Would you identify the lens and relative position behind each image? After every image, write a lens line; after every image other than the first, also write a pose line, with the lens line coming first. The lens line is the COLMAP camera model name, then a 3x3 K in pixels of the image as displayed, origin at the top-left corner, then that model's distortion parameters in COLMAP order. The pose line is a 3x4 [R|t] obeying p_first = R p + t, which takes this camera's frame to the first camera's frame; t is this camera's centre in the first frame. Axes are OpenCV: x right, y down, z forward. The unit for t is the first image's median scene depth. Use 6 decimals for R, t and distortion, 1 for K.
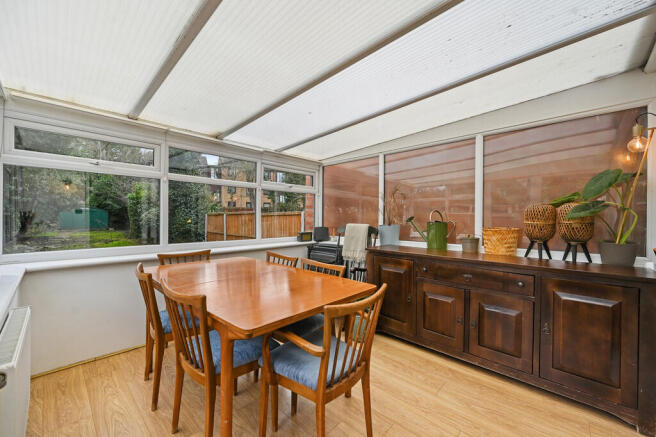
lens RADIAL K [[262.7, 0, 326.5], [0, 262.7, 221.1], [0, 0, 1]] dist [-0.001571, -0.000193]
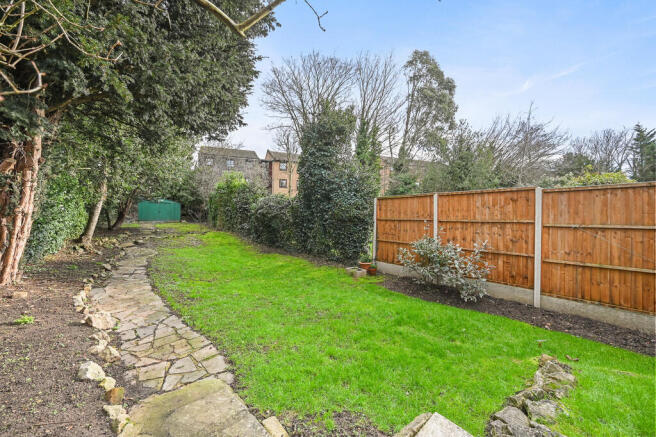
lens RADIAL K [[262.7, 0, 329.2], [0, 262.7, 218.3], [0, 0, 1]] dist [-0.001571, -0.000193]
pose [[0.996994, 0.006794, -0.077180, -2.437395], [-0.006653, 0.999976, 0.002088, 0.164944], [0.077193, -0.001569, 0.997015, 0.707702]]
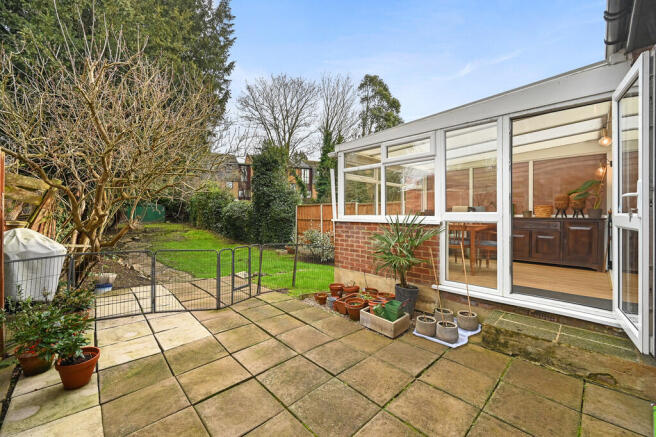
lens RADIAL K [[262.7, 0, 328.4], [0, 262.7, 215.7], [0, 0, 1]] dist [-0.001571, -0.000193]
pose [[0.999525, -0.007617, -0.029871, -1.176637], [0.007589, 0.999971, -0.001026, 0.114376], [0.029878, 0.000798, 0.999553, -1.372139]]
